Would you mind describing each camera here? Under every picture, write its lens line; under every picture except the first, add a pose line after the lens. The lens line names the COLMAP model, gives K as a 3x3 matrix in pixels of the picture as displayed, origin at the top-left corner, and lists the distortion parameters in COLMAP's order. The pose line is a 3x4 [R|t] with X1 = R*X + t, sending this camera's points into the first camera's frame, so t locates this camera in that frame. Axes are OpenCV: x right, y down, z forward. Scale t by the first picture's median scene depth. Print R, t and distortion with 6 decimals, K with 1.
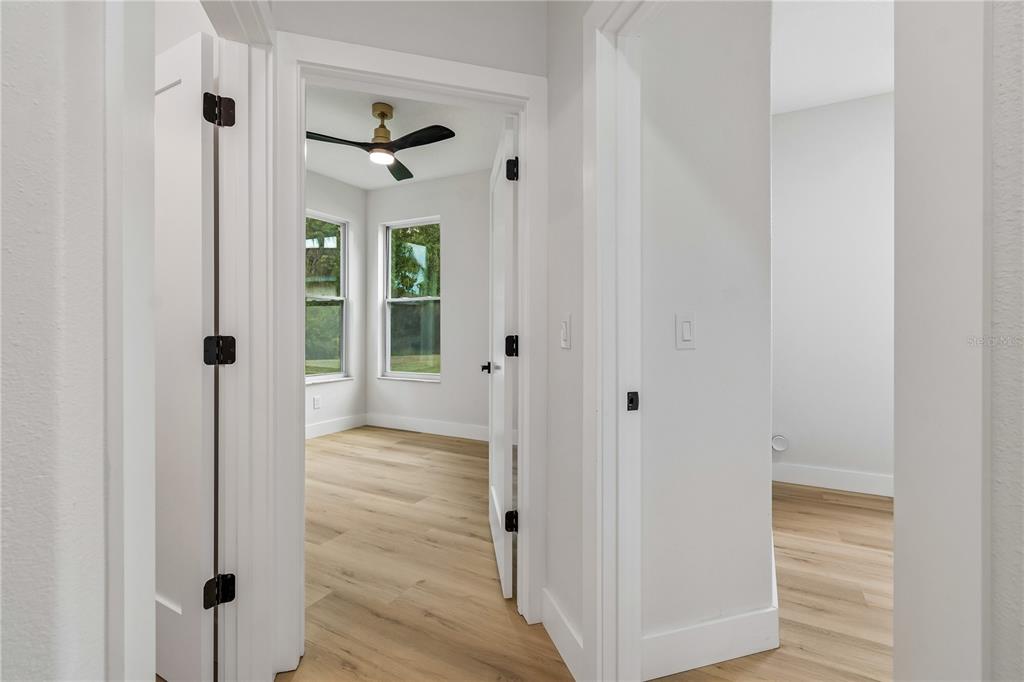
lens RADIAL K [[456.2, 0, 510.2], [0, 456.2, 338.3], [0, 0, 1]] dist [0.003677, -0.002274]
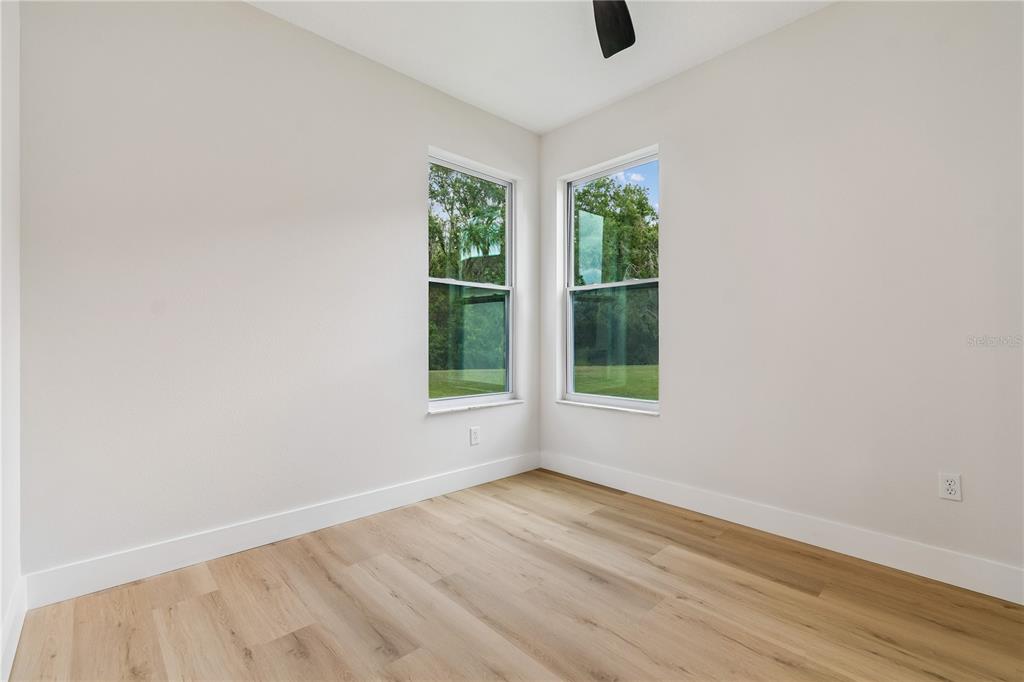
lens RADIAL K [[456.2, 0, 512.7], [0, 456.2, 343.9], [0, 0, 1]] dist [0.003677, -0.002274]
pose [[0.944912, -0.004210, -0.327297, -0.125178], [0.000677, 0.999940, -0.010908, 0.006996], [0.327324, 0.010085, 0.944859, 0.322011]]
